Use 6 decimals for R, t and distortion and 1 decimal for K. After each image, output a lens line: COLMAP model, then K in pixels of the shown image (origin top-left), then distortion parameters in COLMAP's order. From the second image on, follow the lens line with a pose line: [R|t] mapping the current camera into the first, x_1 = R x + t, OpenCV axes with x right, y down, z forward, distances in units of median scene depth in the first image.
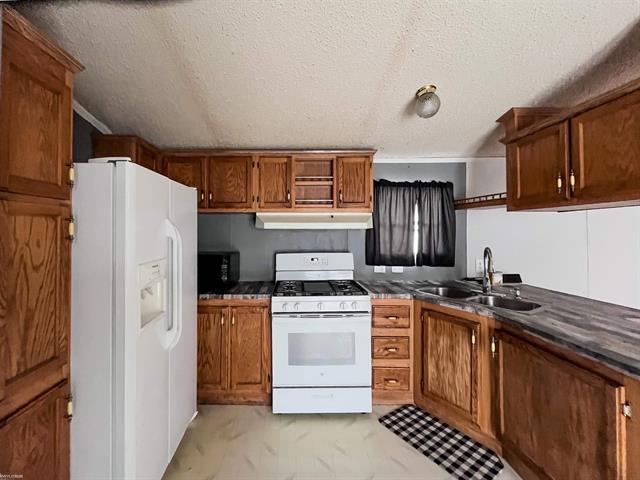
lens RADIAL K [[272.2, 0, 308.9], [0, 272.2, 222.5], [0, 0, 1]] dist [-0.000981, -0.000327]
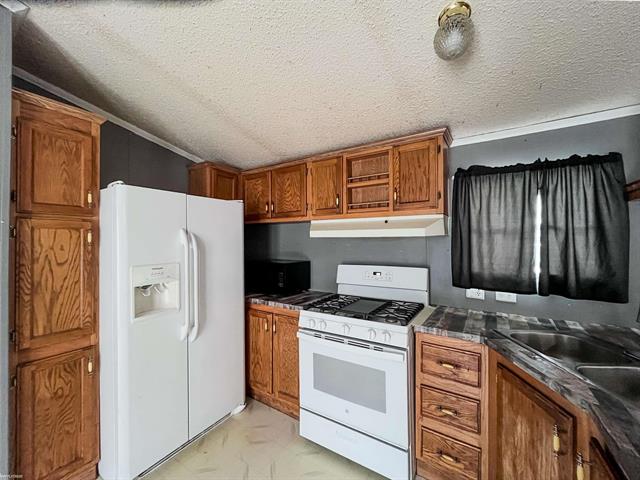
lens RADIAL K [[273.0, 0, 312.5], [0, 273.0, 233.0], [0, 0, 1]] dist [-0.000975, -0.000162]
pose [[0.828135, -0.016041, -0.560299, 0.401776], [0.017559, 0.999842, -0.002673, 0.011021], [0.560254, -0.007625, 0.828286, 0.231983]]
